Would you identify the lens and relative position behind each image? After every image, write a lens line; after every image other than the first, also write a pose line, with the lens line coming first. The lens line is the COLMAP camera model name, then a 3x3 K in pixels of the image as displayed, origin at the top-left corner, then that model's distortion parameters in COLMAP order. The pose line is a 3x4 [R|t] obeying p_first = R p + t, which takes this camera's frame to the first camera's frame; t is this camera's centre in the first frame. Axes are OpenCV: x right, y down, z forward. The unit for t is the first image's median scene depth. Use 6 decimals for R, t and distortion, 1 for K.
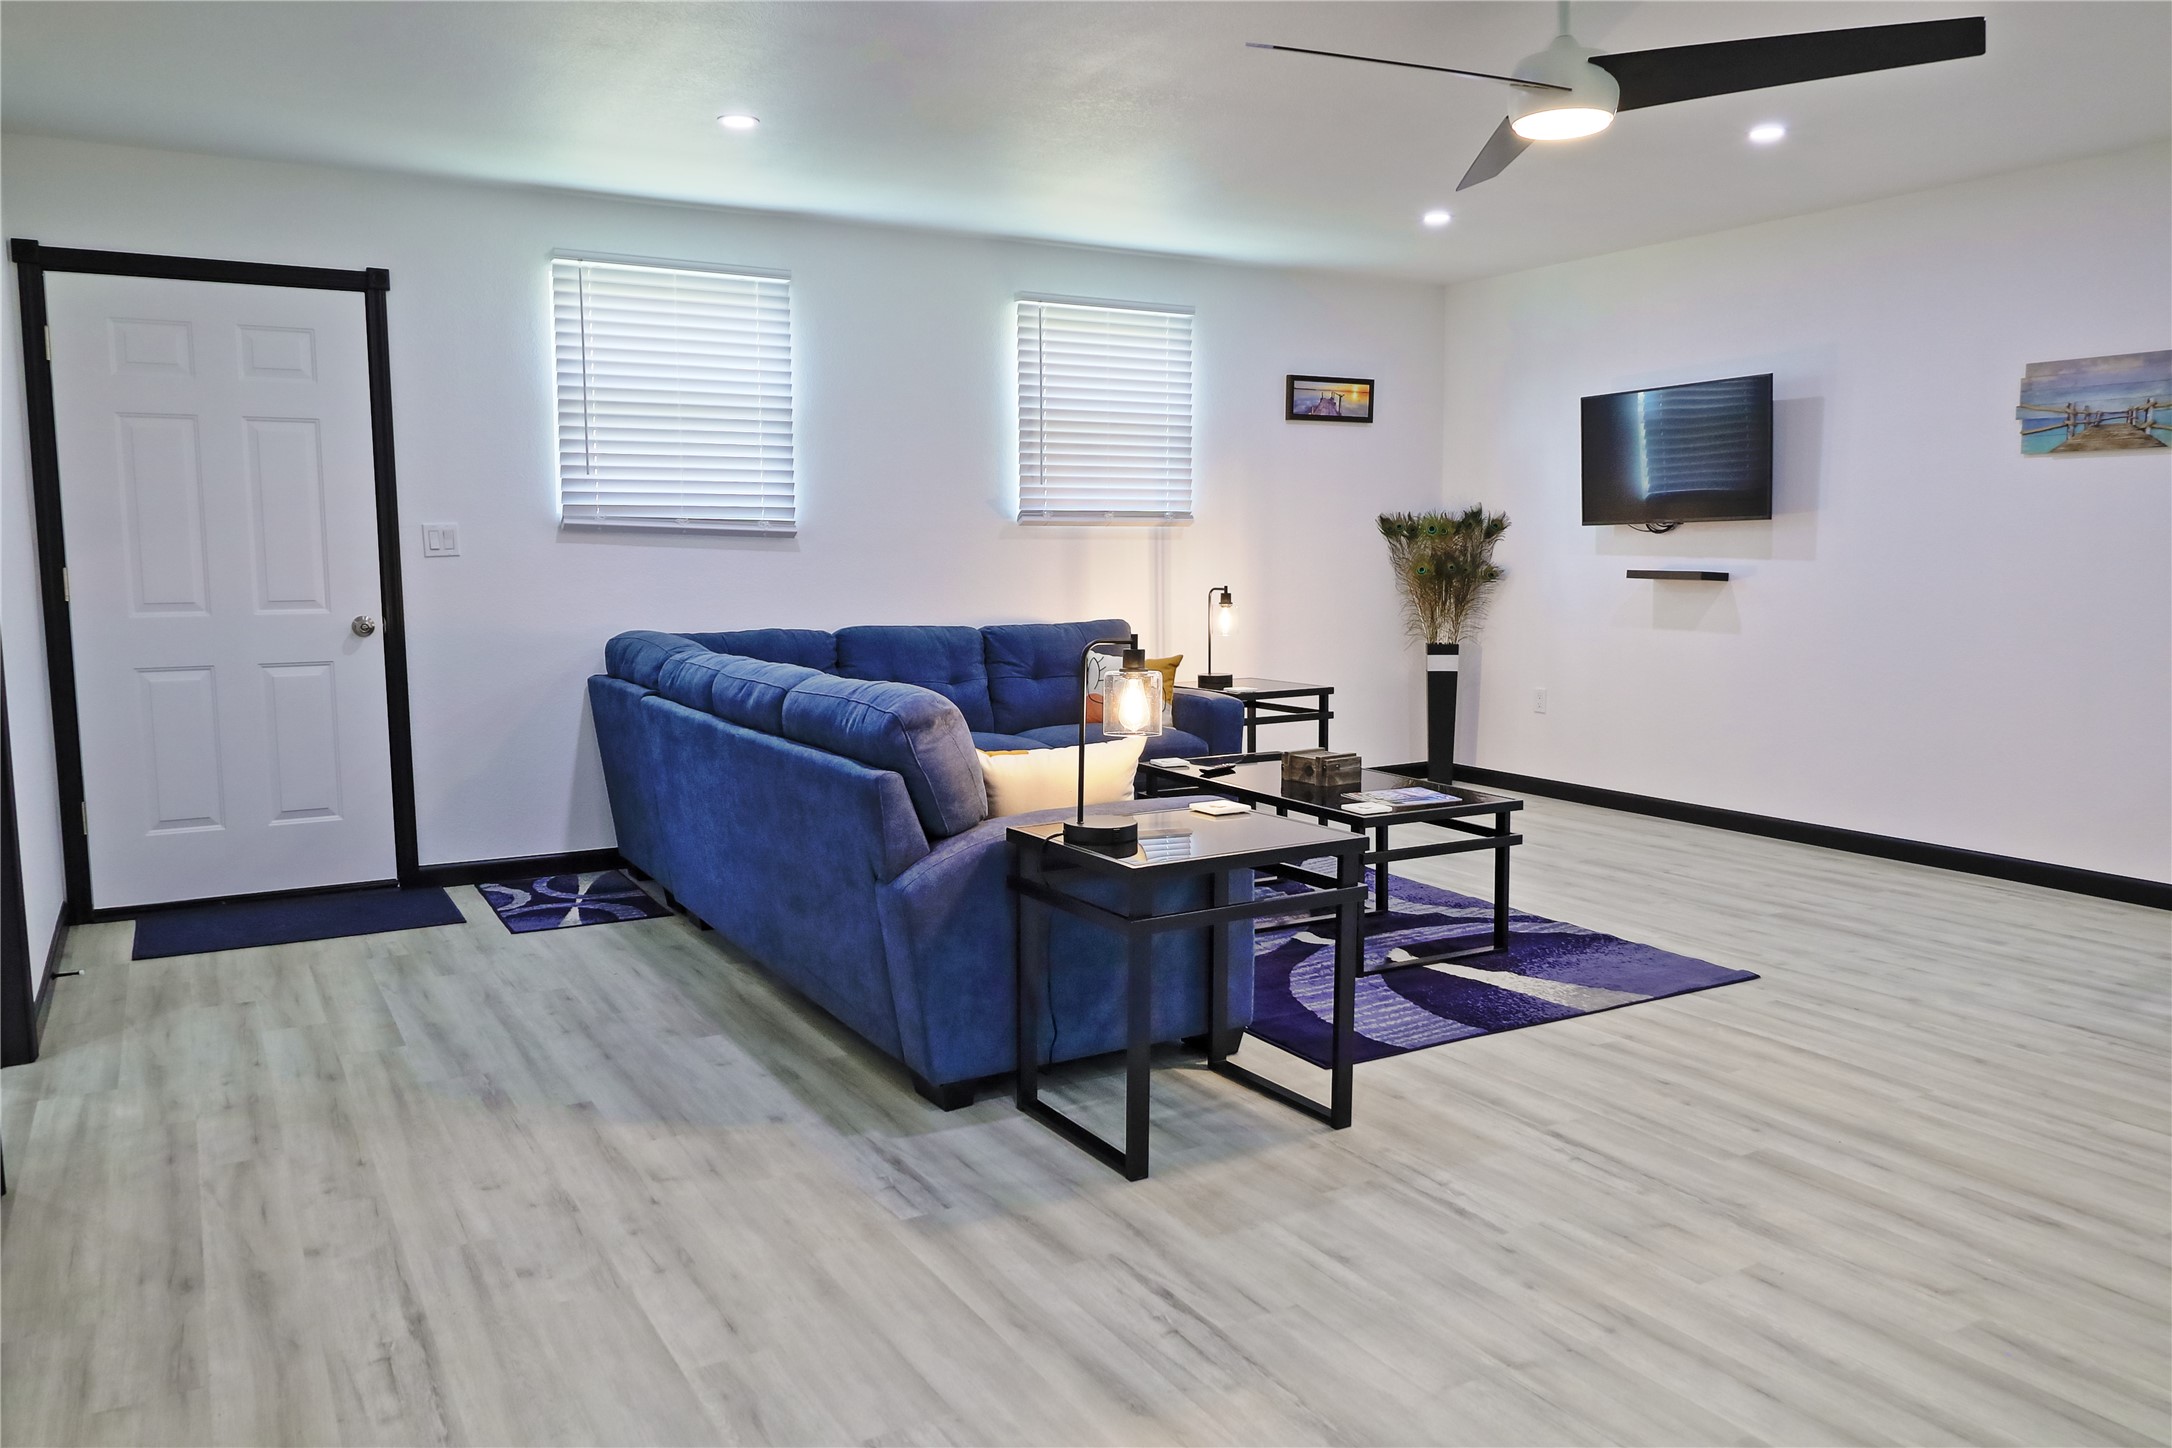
lens RADIAL K [[1560.1, 0, 1087.2], [0, 1560.1, 729.8], [0, 0, 1]] dist [-0.010611, 0.005593]
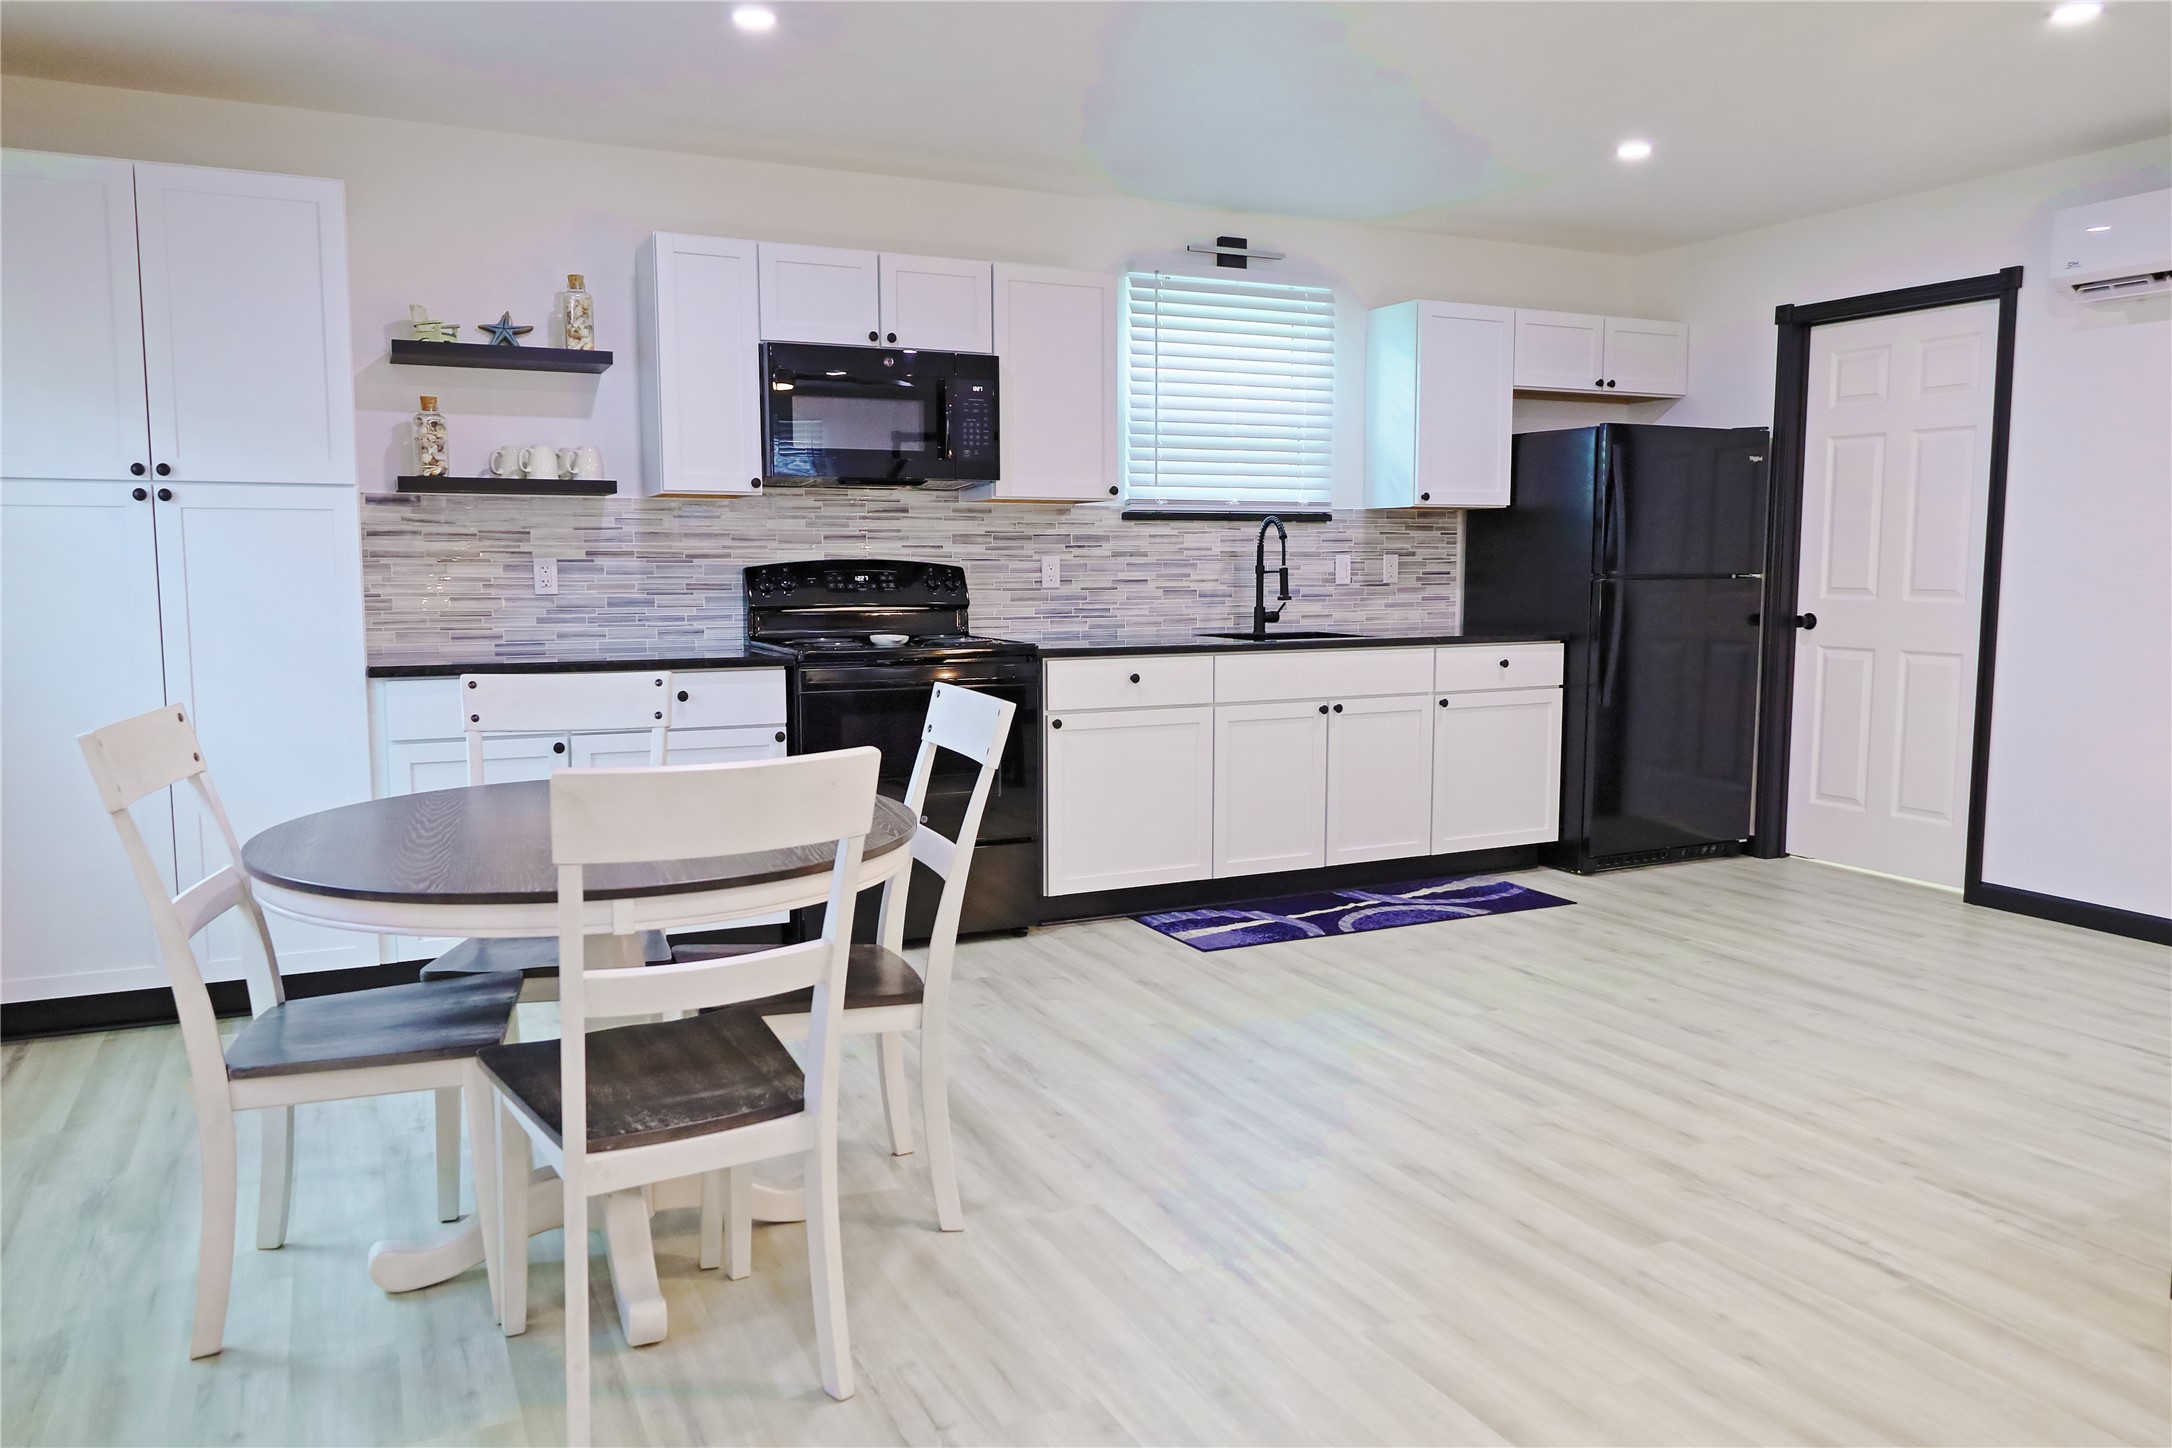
lens RADIAL K [[1533.4, 0, 1086.0], [0, 1533.4, 724.0], [0, 0, 1]] dist [-0.023355, 0.004772]
pose [[-0.996205, -0.002071, 0.087015, 0.398666], [0.017019, 0.975786, 0.218063, -0.124320], [-0.085360, 0.218716, -0.972048, 1.063599]]
